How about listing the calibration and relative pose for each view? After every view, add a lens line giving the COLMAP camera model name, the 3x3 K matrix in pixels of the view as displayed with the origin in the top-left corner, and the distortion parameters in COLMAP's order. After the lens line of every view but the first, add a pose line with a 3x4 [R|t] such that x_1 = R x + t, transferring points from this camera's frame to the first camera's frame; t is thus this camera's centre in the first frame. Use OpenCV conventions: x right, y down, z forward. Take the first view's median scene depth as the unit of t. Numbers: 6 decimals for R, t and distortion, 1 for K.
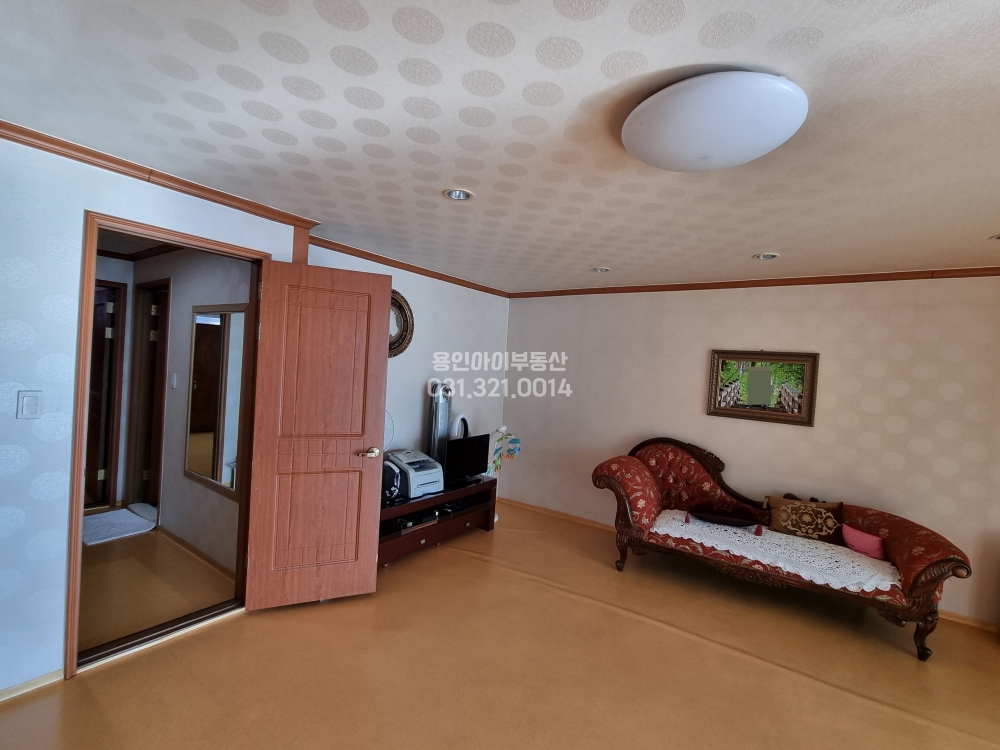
lens RADIAL K [[461.4, 0, 501.6], [0, 461.4, 378.2], [0, 0, 1]] dist [-0.001367, 0.000560]
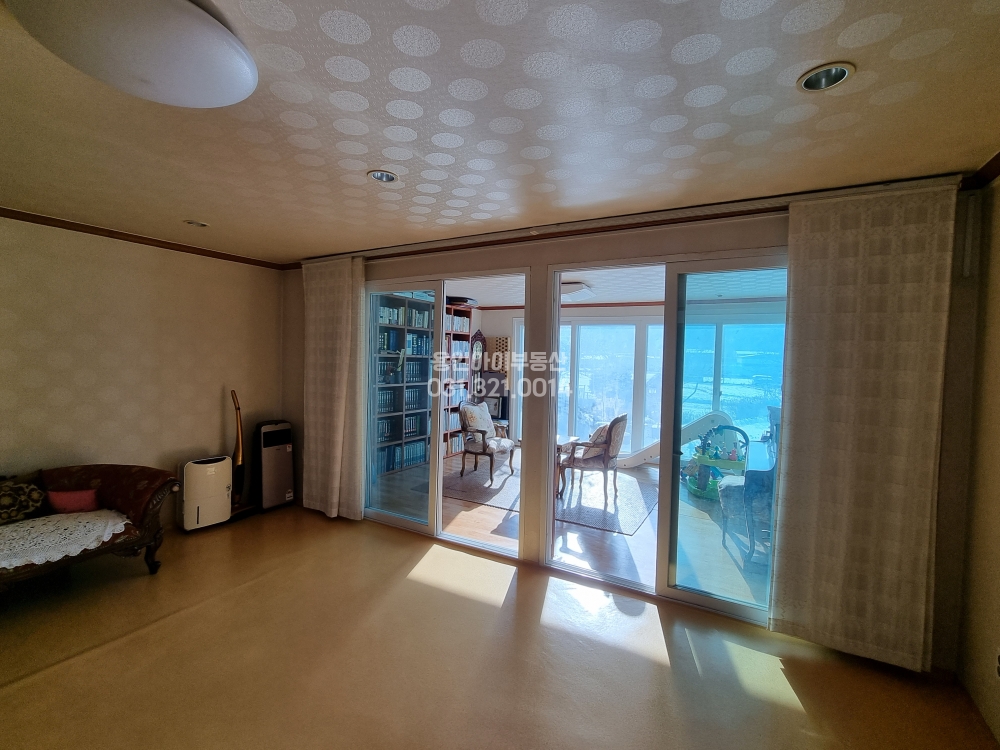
lens RADIAL K [[461.4, 0, 500.7], [0, 461.4, 373.4], [0, 0, 1]] dist [-0.001367, 0.000560]
pose [[-0.110214, -0.098416, 0.989023, -0.267562], [-0.011701, 0.995145, 0.097722, -0.020601], [-0.993839, -0.000803, -0.110831, 0.222327]]
